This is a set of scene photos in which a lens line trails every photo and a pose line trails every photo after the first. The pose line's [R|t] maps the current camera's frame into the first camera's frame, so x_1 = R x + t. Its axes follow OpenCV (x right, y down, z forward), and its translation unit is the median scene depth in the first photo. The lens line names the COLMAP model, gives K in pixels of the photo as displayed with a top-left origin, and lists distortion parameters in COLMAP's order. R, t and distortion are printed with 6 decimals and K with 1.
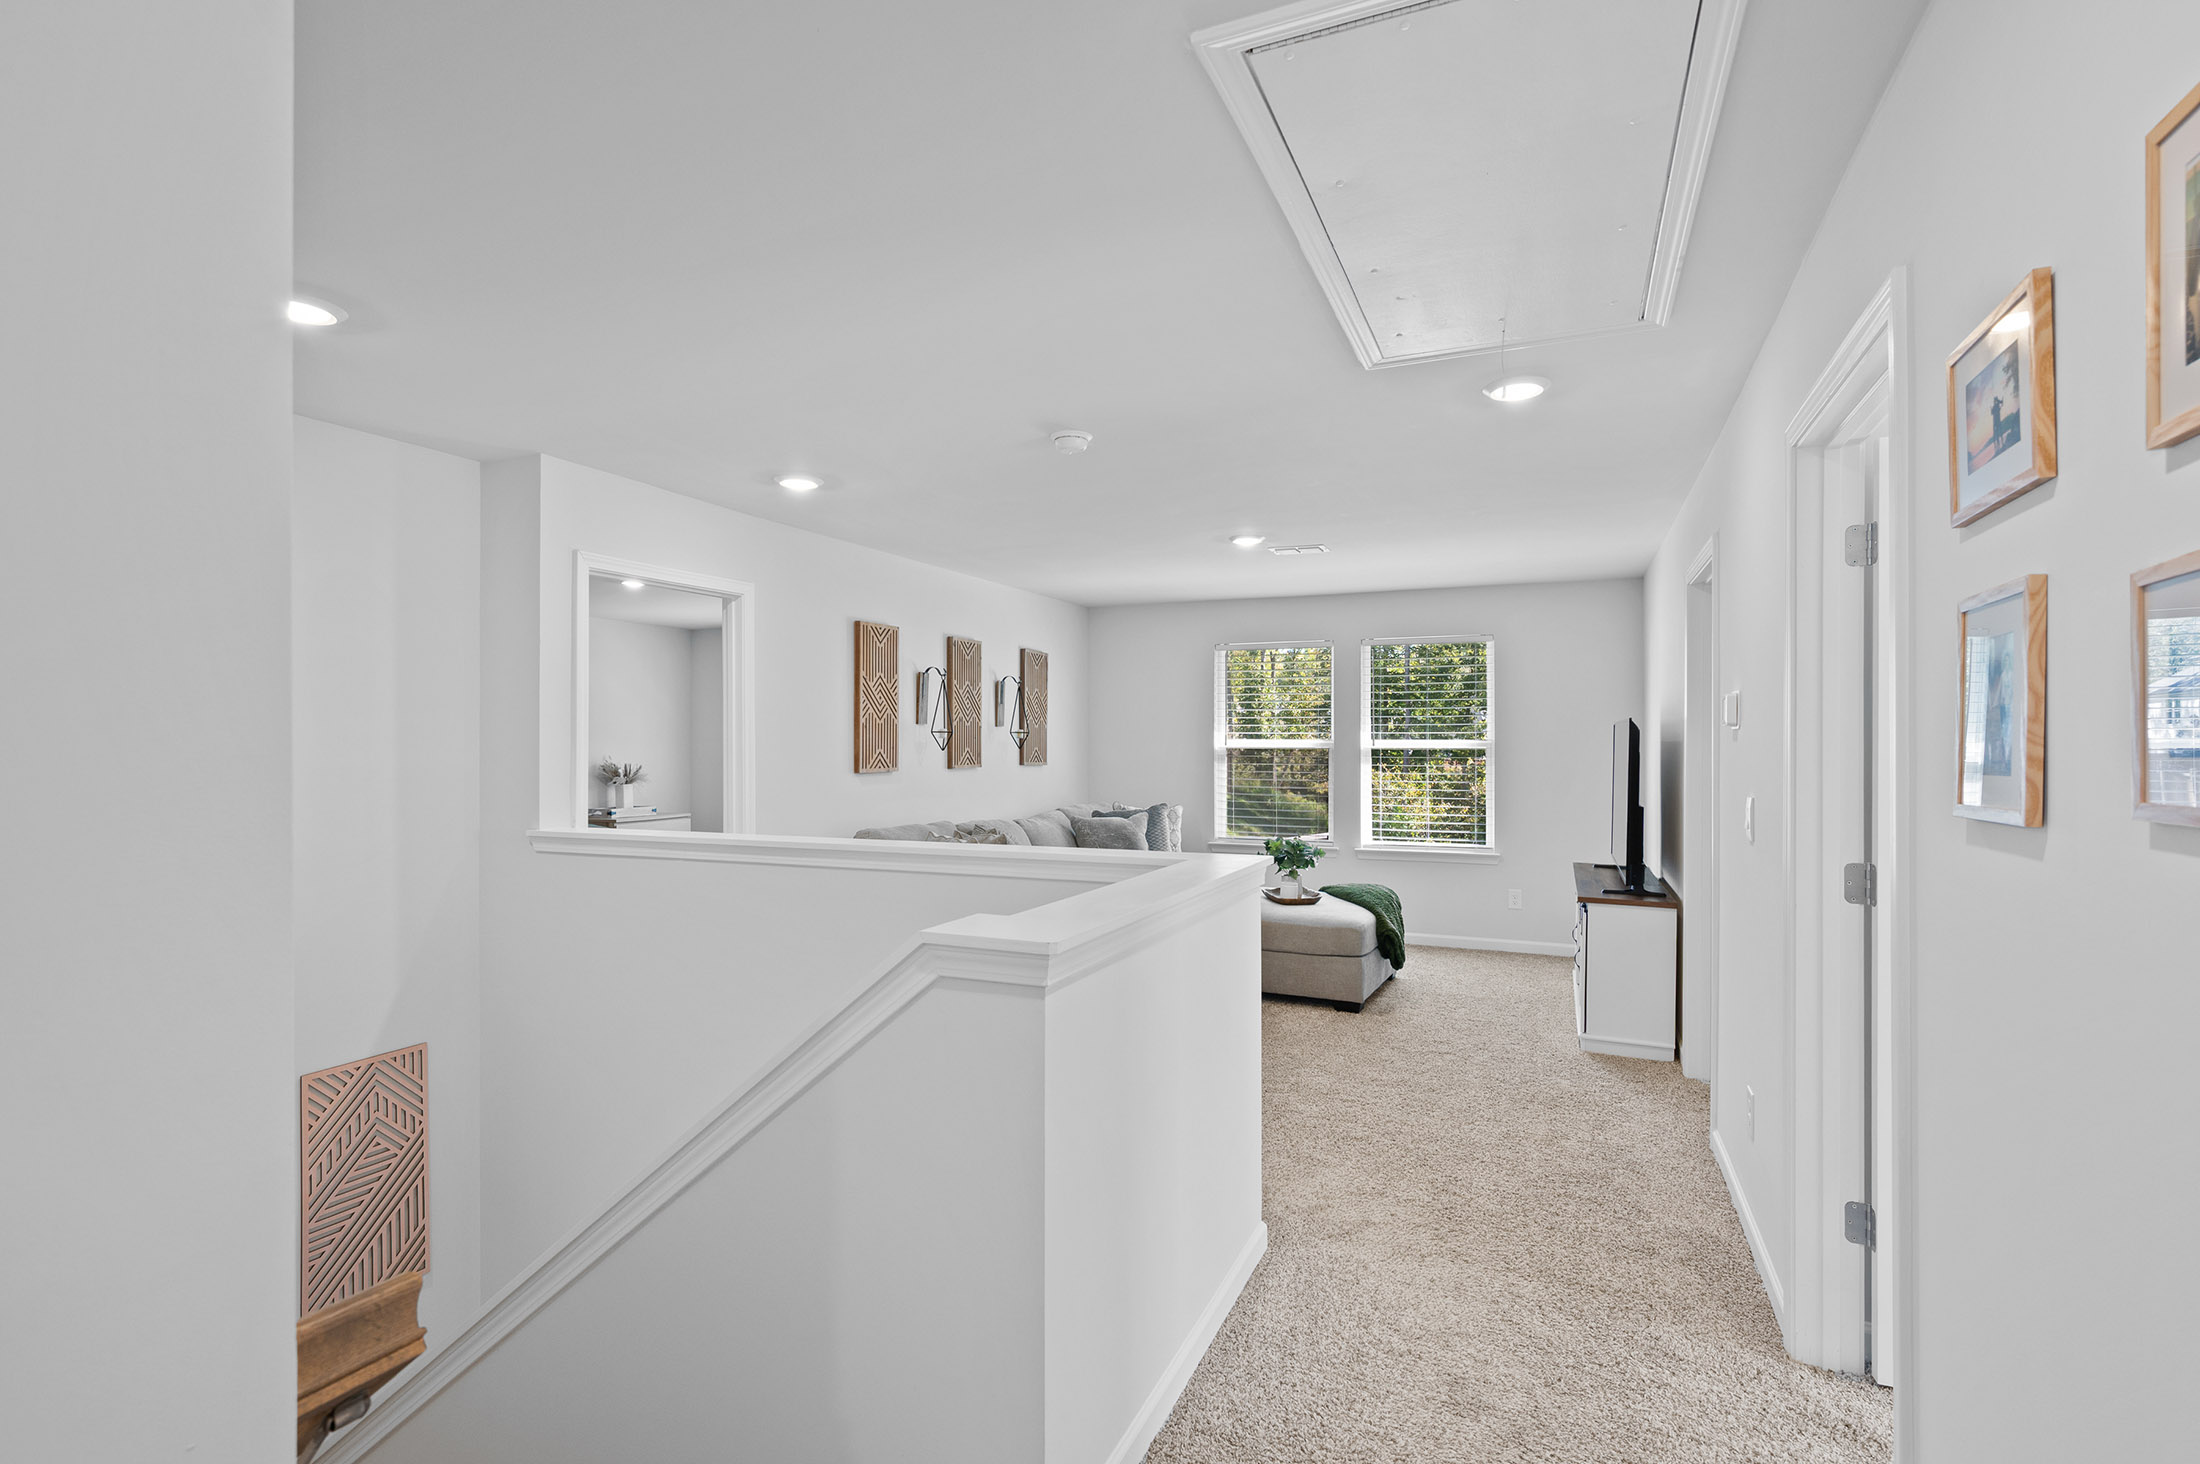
lens RADIAL K [[1093.8, 0, 1088.0], [0, 1093.8, 738.2], [0, 0, 1]] dist [-0.003805, 0.005824]
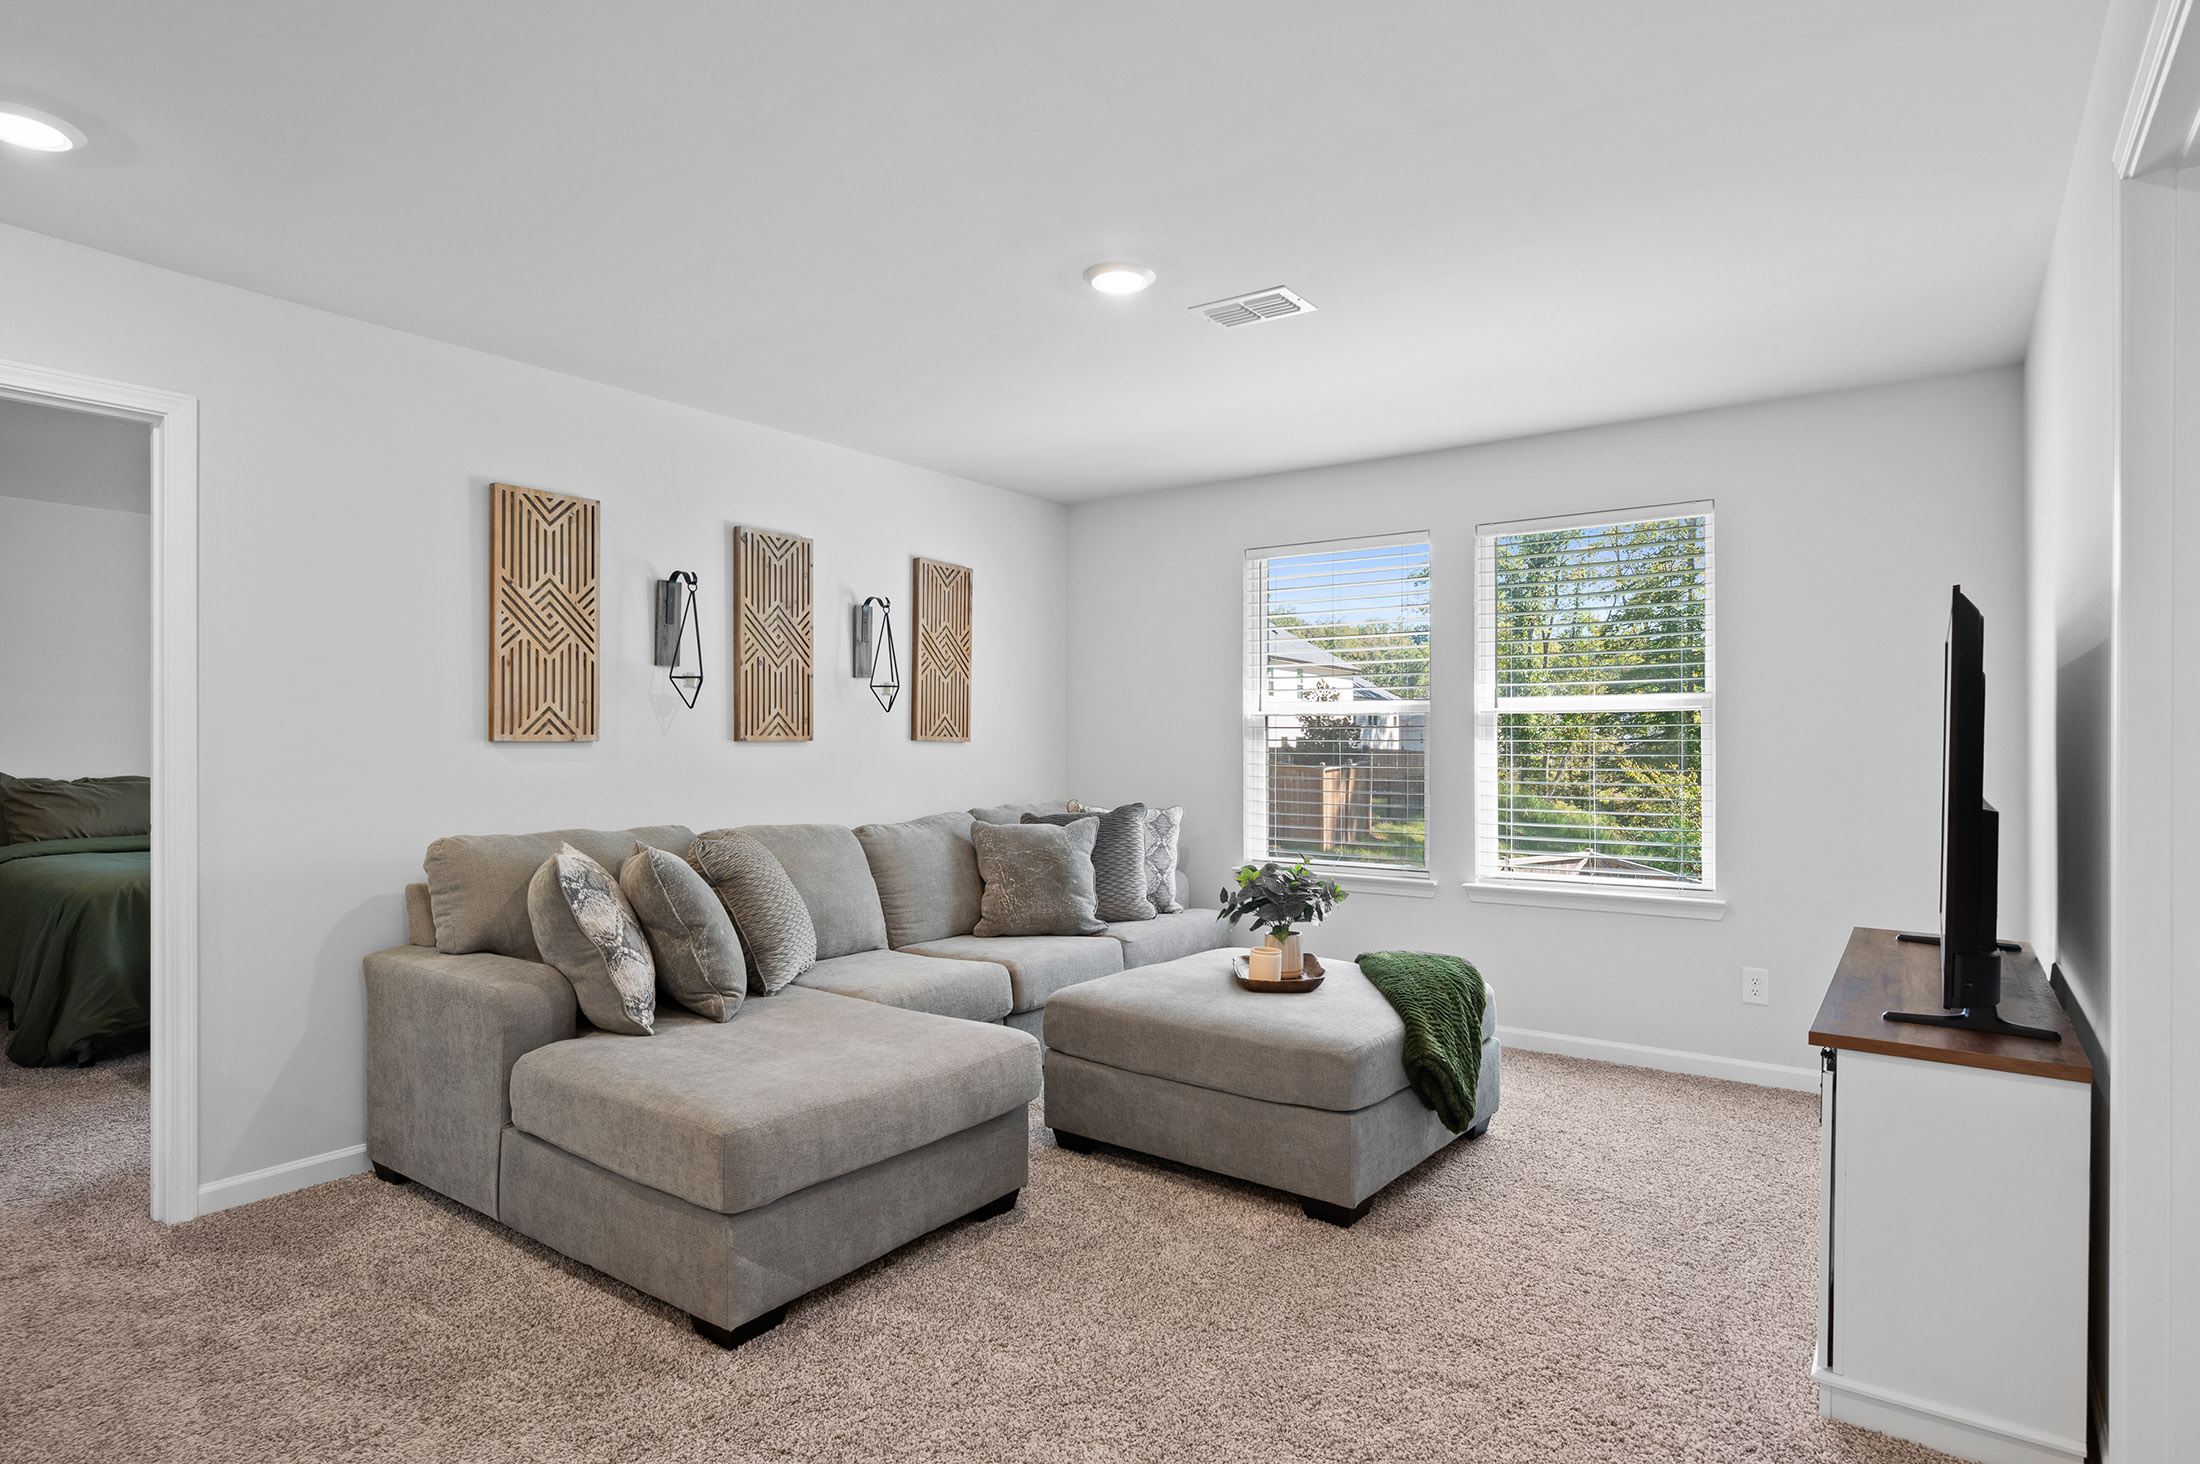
lens RADIAL K [[1172.4, 0, 1117.8], [0, 1172.4, 749.8], [0, 0, 1]] dist [0.001962, 0.000285]
pose [[0.978530, 0.000510, -0.206103, 0.218873], [0.000832, 0.999979, 0.006423, 0.028639], [0.206102, -0.006457, 0.978509, 0.399250]]
